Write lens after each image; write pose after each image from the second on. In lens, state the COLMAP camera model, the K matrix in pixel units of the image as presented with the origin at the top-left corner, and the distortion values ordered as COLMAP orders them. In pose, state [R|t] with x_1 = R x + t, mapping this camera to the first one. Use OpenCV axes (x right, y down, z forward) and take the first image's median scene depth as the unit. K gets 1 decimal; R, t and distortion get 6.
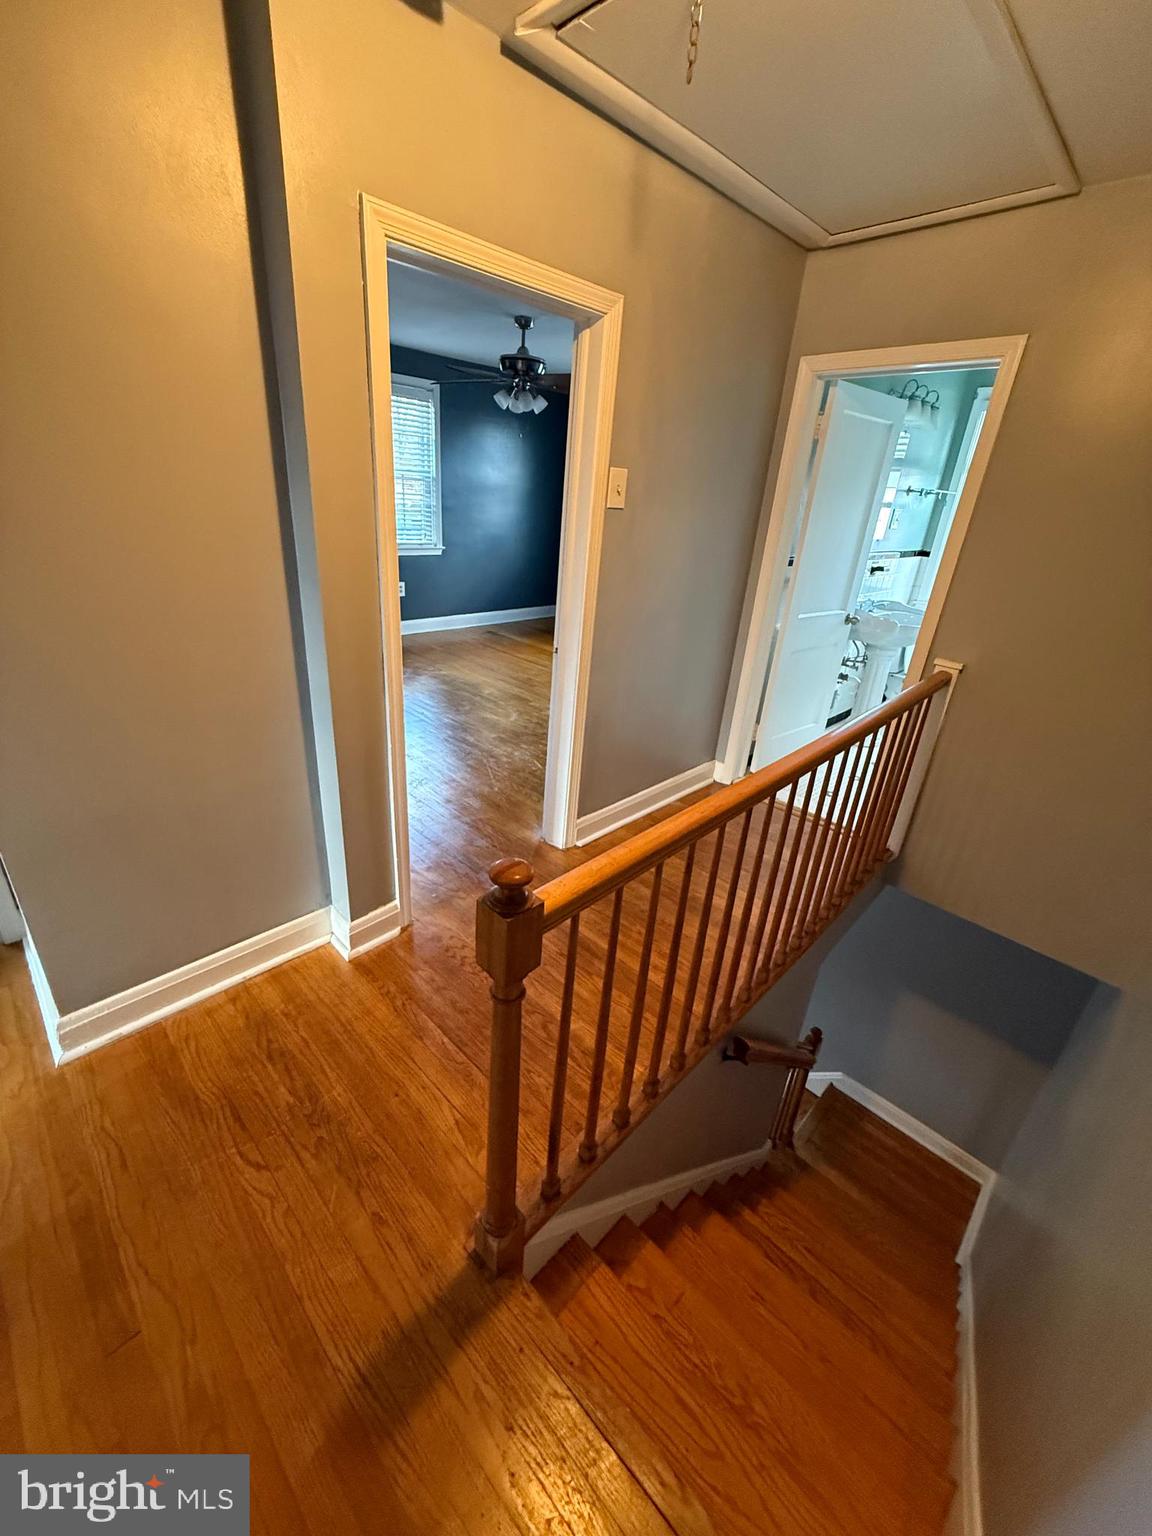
lens RADIAL K [[607.2, 0, 576.1], [0, 607.2, 755.1], [0, 0, 1]] dist [0.000563, 0.000903]
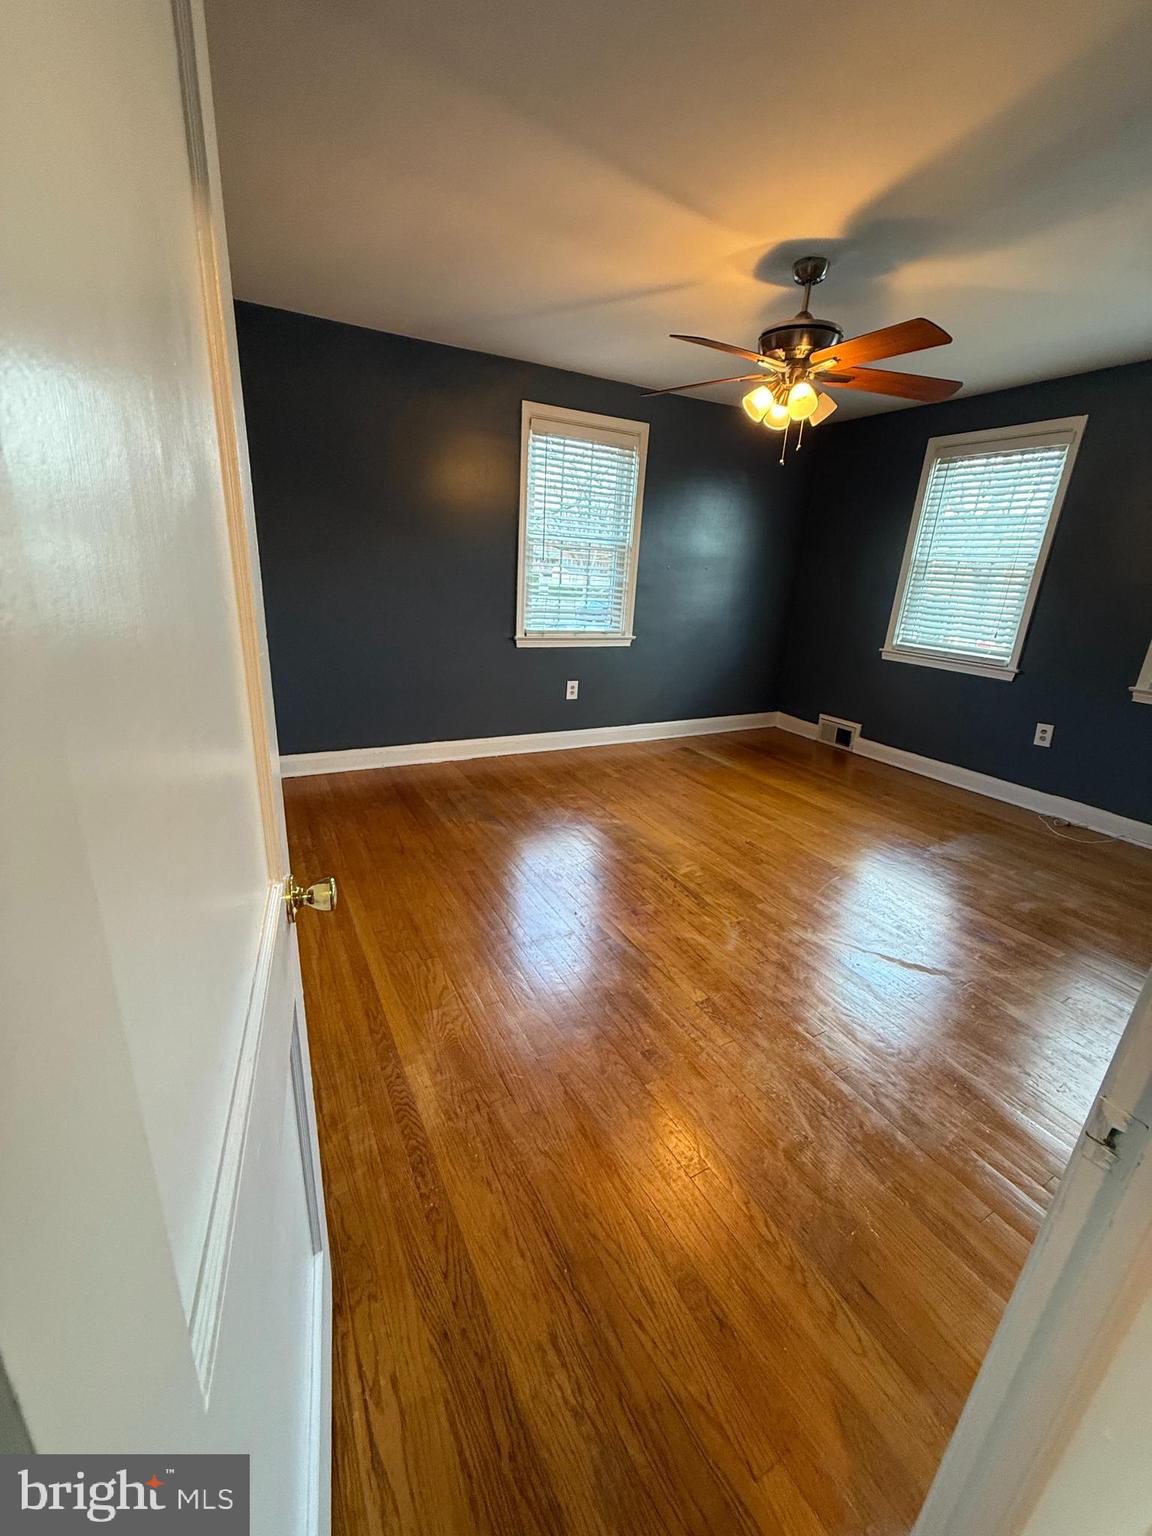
lens RADIAL K [[607.2, 0, 569.4], [0, 607.2, 756.6], [0, 0, 1]] dist [0.000563, 0.000903]
pose [[0.955088, 0.070368, -0.287847, -0.085931], [-0.104843, 0.988808, -0.106144, -0.136292], [0.277156, 0.131556, 0.951776, 0.359929]]
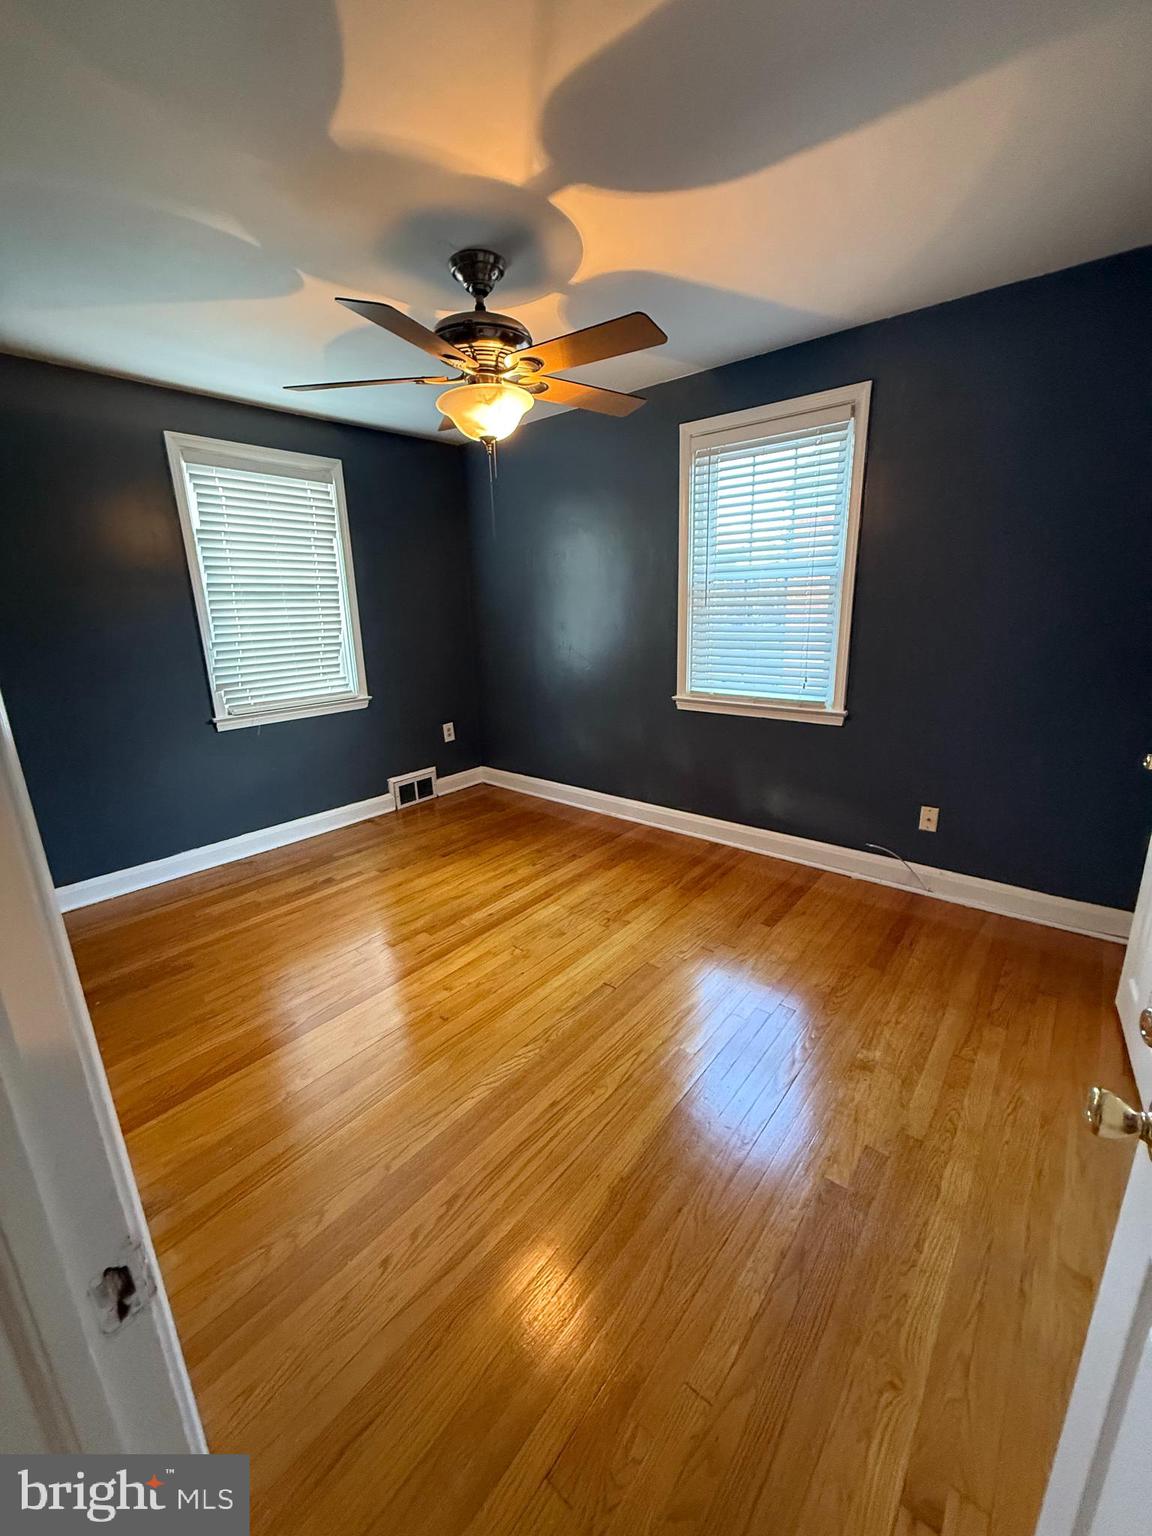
lens RADIAL K [[607.2, 0, 573.6], [0, 607.2, 765.1], [0, 0, 1]] dist [0.000563, 0.000903]
pose [[0.988268, -0.124179, 0.088916, -0.086207], [0.136801, 0.978583, -0.153823, -0.171323], [-0.067910, 0.164182, 0.984090, 0.435465]]
